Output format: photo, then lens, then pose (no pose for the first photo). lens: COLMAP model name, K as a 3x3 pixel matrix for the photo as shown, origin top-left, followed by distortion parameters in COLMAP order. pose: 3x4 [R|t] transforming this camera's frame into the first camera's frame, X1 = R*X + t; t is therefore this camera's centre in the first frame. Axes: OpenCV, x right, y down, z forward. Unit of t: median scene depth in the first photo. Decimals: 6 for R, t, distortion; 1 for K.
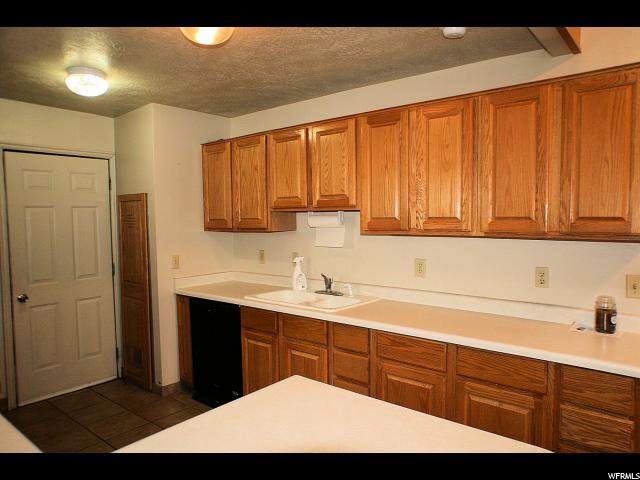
lens RADIAL K [[464.8, 0, 320.0], [0, 464.8, 240.0], [0, 0, 1]] dist [0.005152, 0.002813]
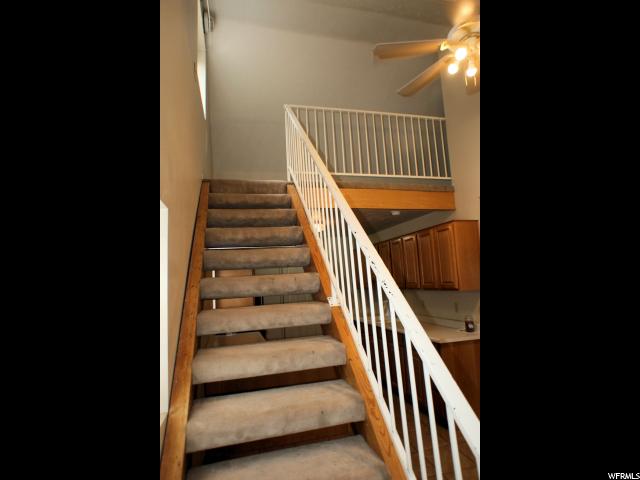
lens RADIAL K [[368.2, 0, 320.0], [0, 368.2, 240.0], [0, 0, 1]] dist [-0.000202, -0.000034]
pose [[0.813823, -0.091389, -0.573881, 0.681124], [0.000916, 0.987757, -0.155999, 0.022089], [0.581111, 0.126430, 0.803943, -0.561711]]
